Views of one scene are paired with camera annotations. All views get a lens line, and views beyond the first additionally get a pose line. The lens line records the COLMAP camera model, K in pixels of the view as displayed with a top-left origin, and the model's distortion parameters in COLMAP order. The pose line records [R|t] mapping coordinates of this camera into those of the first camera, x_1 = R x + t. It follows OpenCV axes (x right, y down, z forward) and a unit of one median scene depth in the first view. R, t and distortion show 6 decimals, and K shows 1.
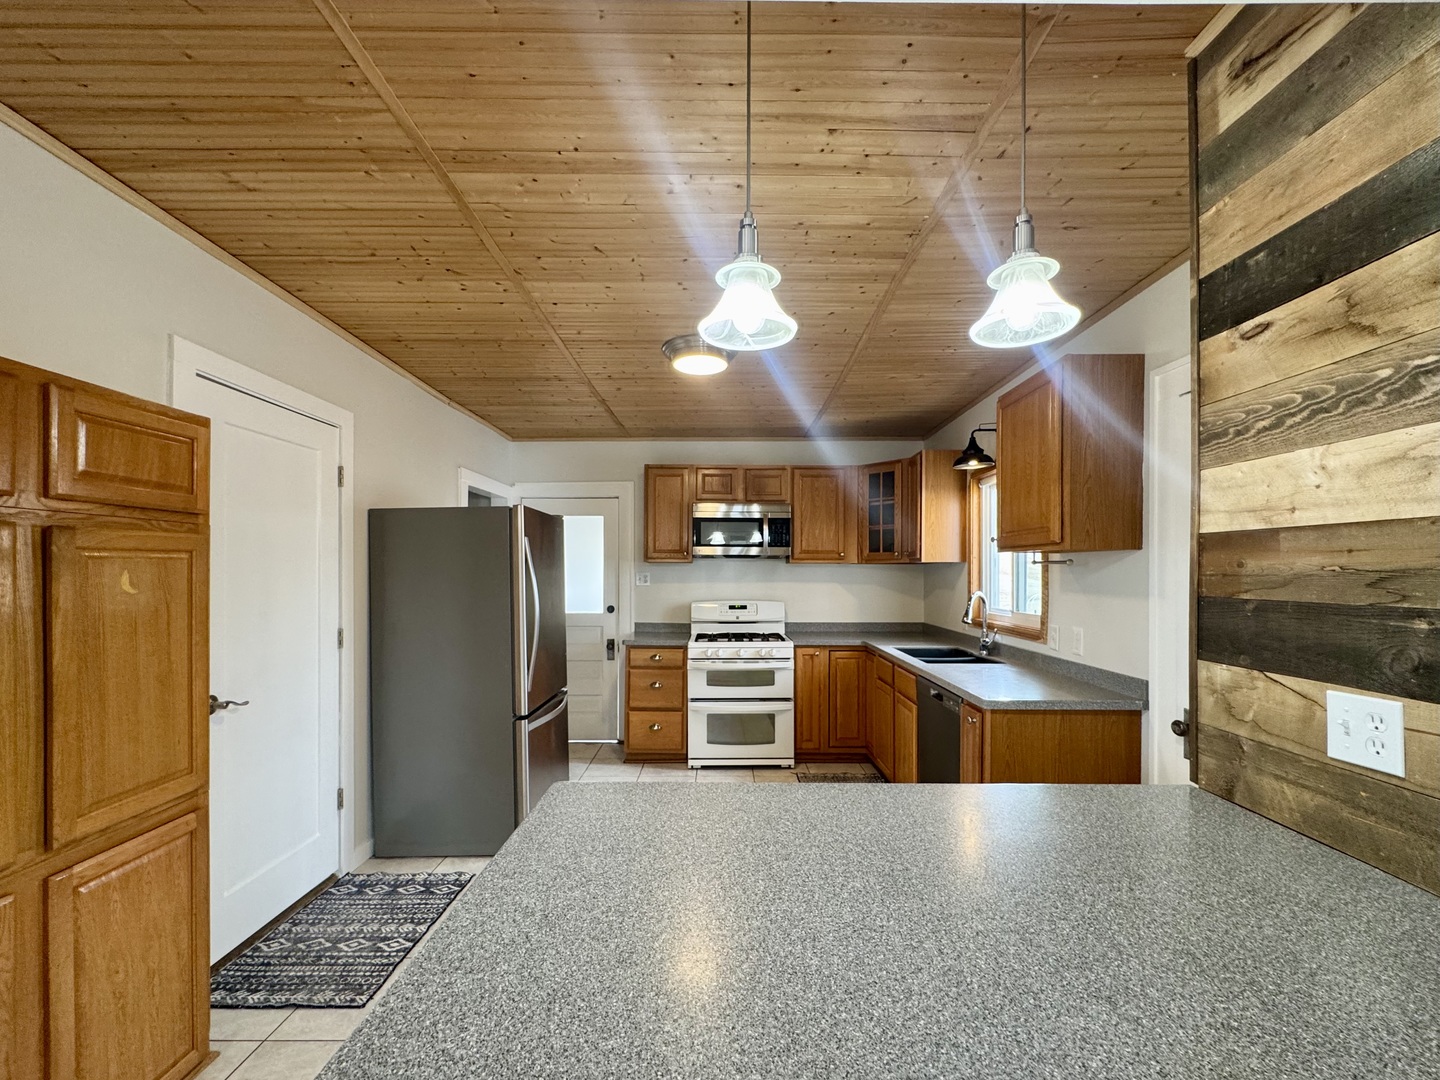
lens RADIAL K [[612.6, 0, 719.5], [0, 612.6, 572.3], [0, 0, 1]] dist [-0.000211, 0.000100]
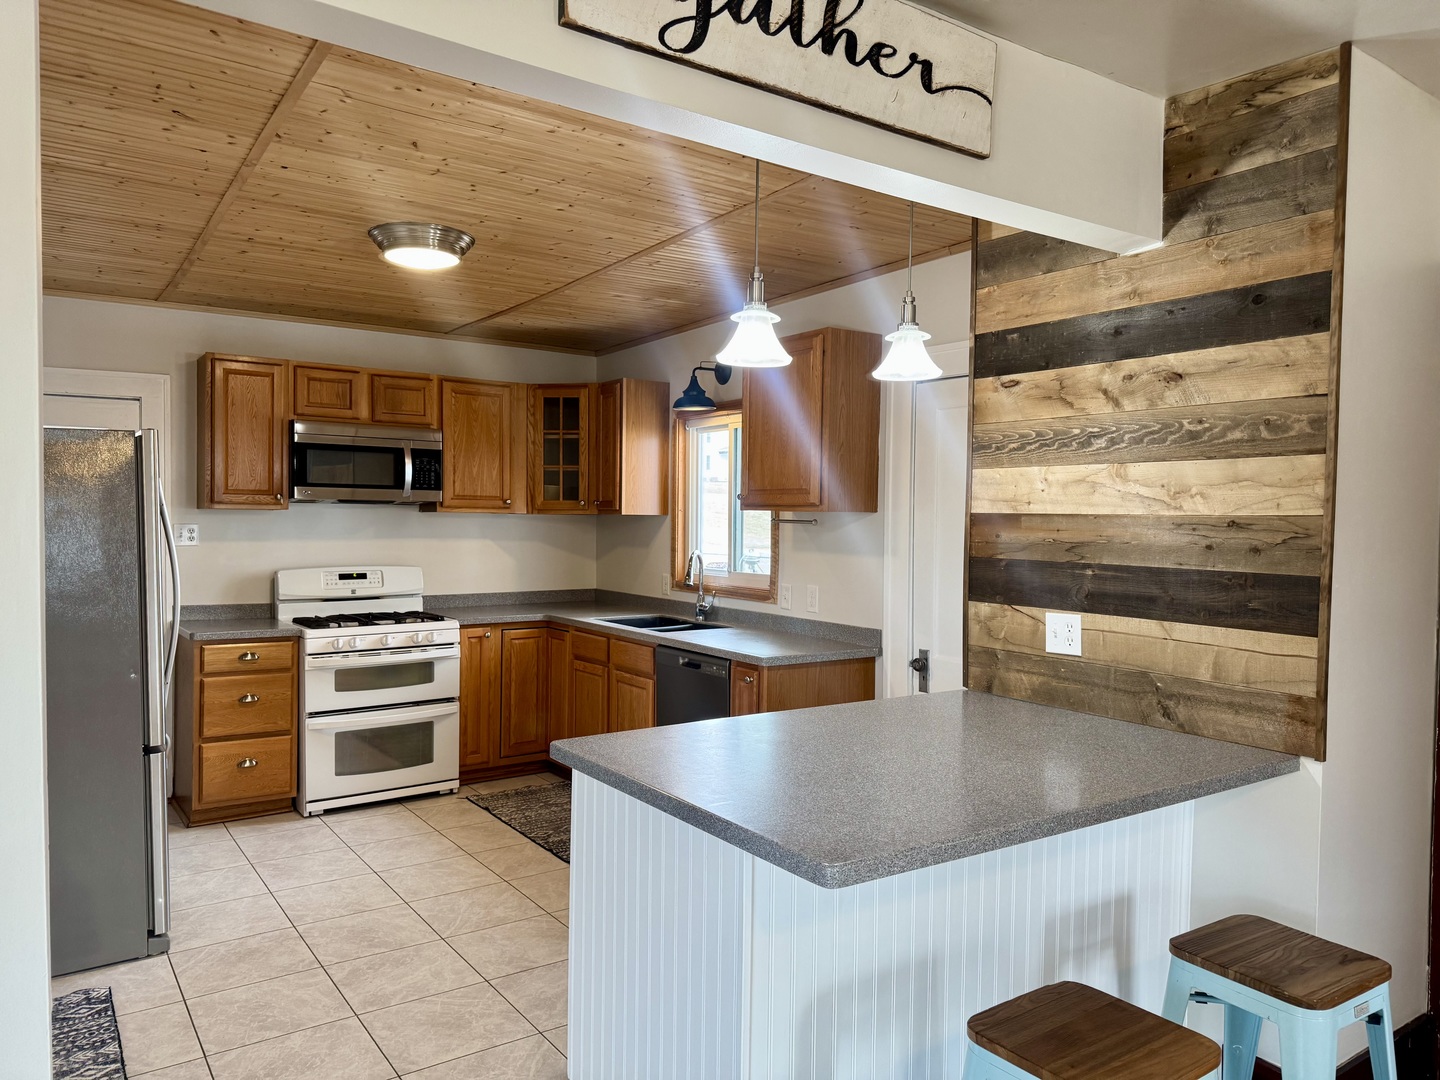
lens RADIAL K [[1031.1, 0, 720.0], [0, 1031.1, 540.0], [0, 0, 1]] dist [0.124846, -0.002612]
pose [[0.819544, -0.006147, 0.572984, -0.463640], [-0.009368, 0.999665, 0.024124, -0.022615], [-0.572940, -0.025138, 0.819212, -0.278994]]
